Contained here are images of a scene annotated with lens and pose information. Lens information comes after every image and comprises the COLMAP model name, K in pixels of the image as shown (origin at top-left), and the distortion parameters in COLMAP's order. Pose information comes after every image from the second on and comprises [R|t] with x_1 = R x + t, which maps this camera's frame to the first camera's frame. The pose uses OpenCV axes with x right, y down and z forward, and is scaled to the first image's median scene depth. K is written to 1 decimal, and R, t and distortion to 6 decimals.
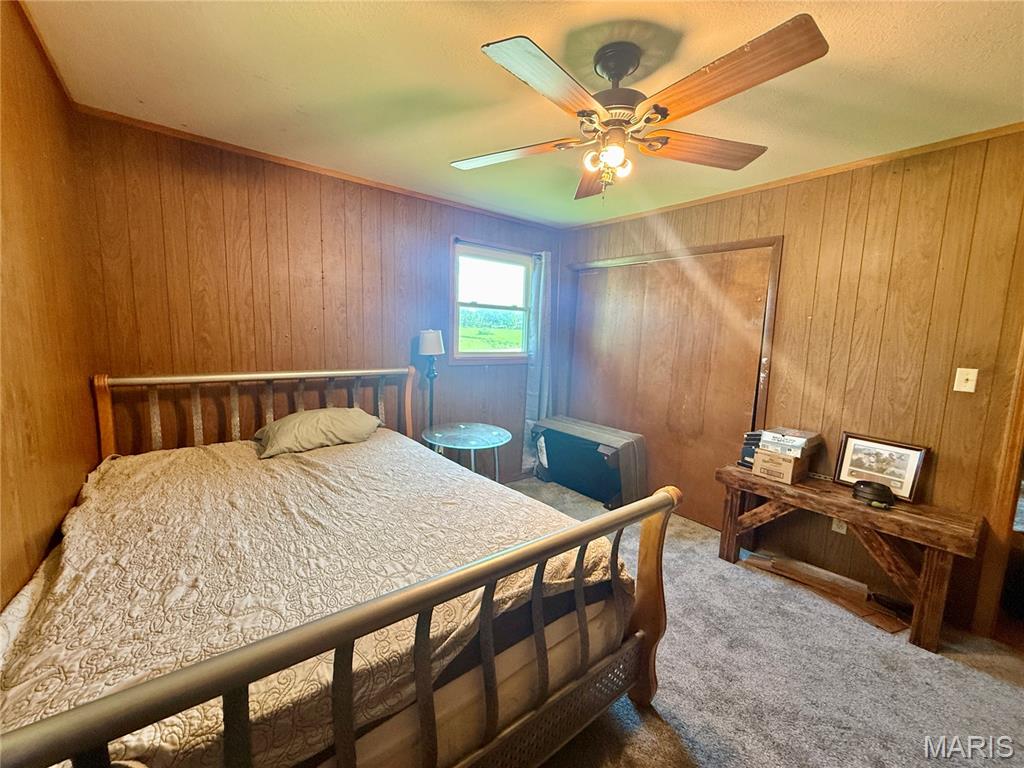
lens RADIAL K [[409.7, 0, 509.8], [0, 409.7, 384.0], [0, 0, 1]] dist [-0.002131, 0.000098]
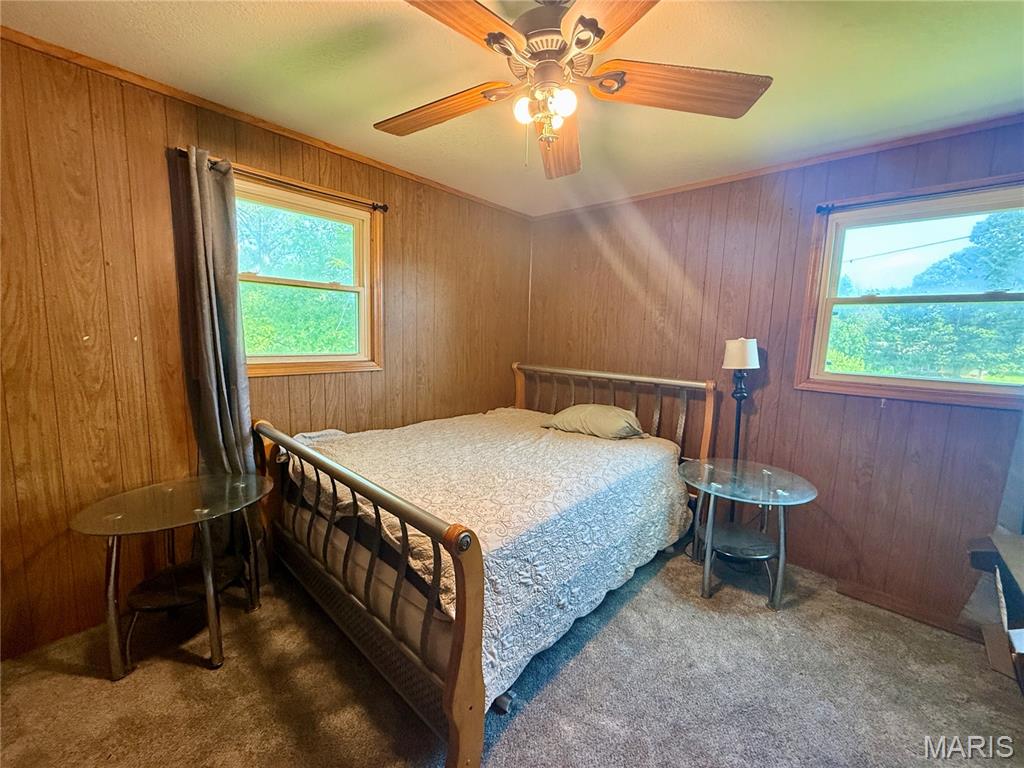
lens RADIAL K [[409.7, 0, 509.8], [0, 409.7, 384.0], [0, 0, 1]] dist [-0.002131, 0.000098]
pose [[0.167571, 0.096450, -0.981131, 0.562205], [-0.149145, 0.986228, 0.071479, -0.036926], [0.974513, 0.134353, 0.179648, 0.459928]]
